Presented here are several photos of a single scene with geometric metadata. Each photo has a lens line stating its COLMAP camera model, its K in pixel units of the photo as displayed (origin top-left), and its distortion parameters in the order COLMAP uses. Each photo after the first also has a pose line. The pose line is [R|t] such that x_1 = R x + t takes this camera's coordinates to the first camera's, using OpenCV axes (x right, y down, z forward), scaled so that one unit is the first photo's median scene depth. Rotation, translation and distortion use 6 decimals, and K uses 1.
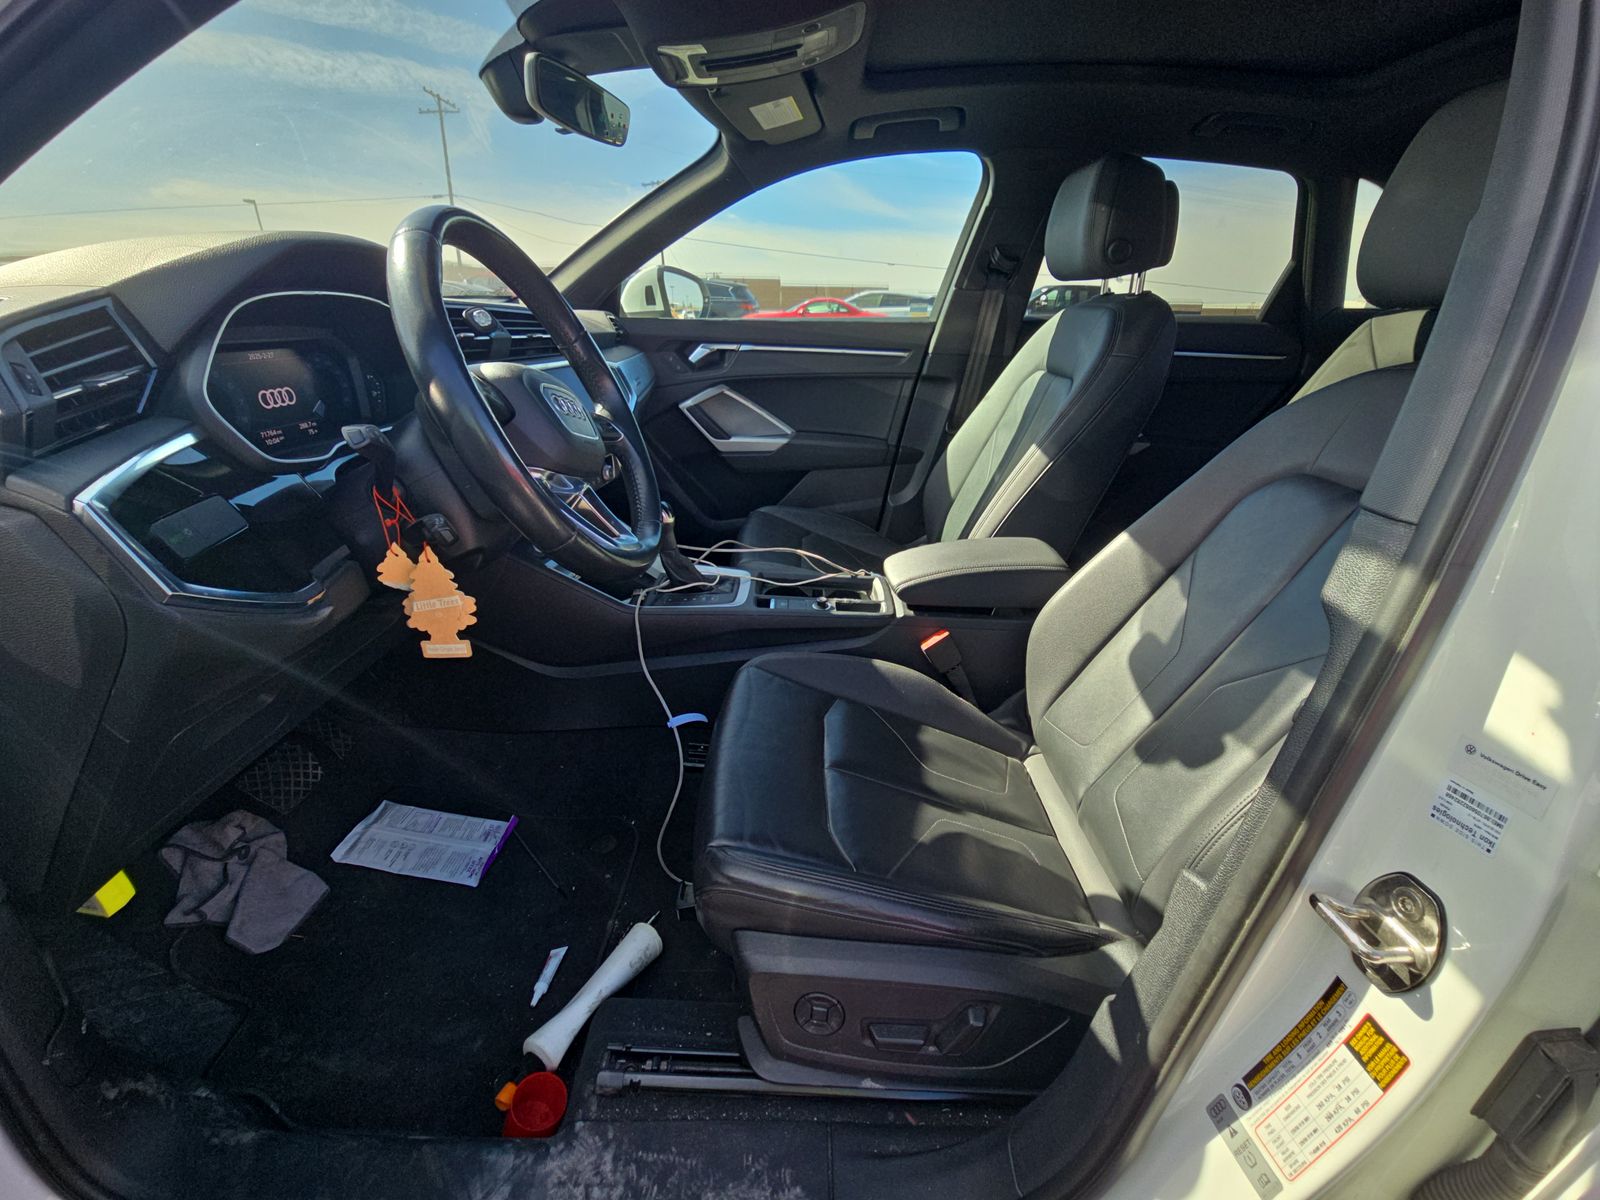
lens RADIAL K [[645.4, 0, 811.4], [0, 645.4, 608.0], [0, 0, 1]] dist [0.001743, -0.004887]
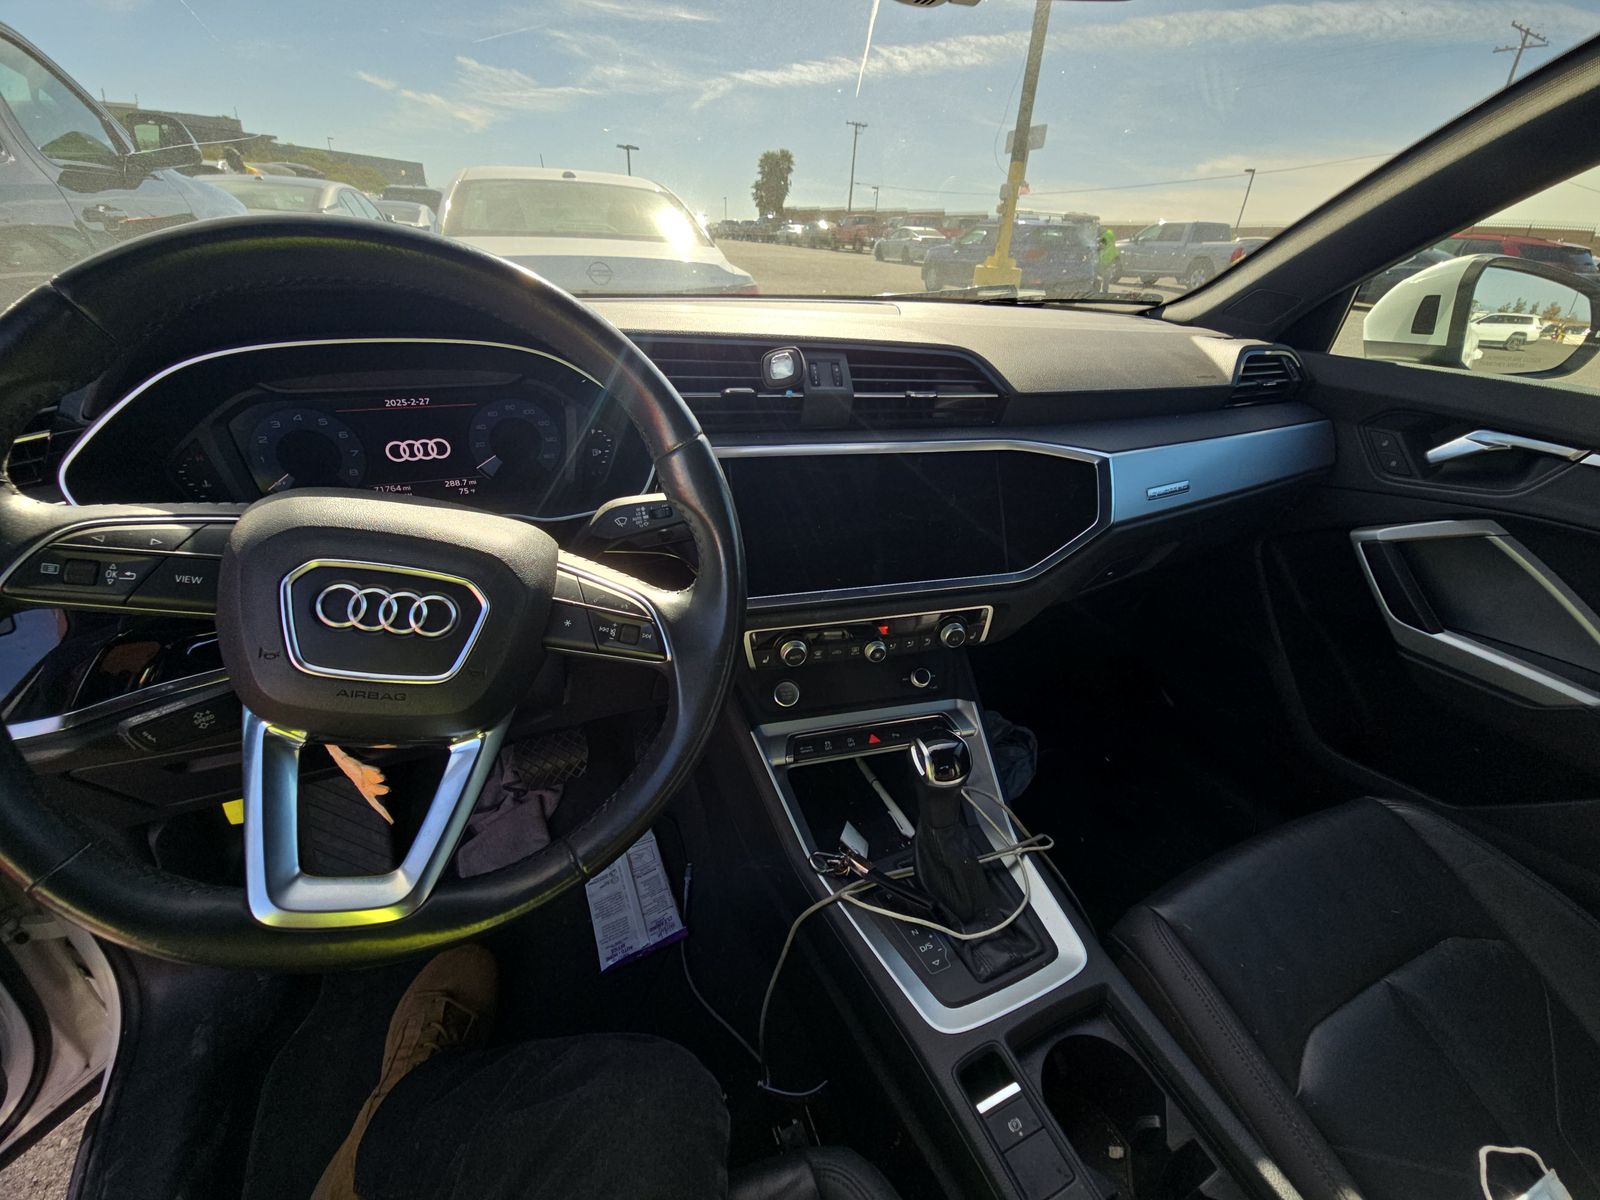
lens RADIAL K [[645.4, 0, 814.9], [0, 645.4, 598.1], [0, 0, 1]] dist [0.001743, -0.004887]
pose [[0.376041, 0.410365, -0.830779, 0.079627], [-0.403633, 0.879595, 0.251780, -0.223107], [0.834071, 0.240650, 0.496401, 0.399495]]
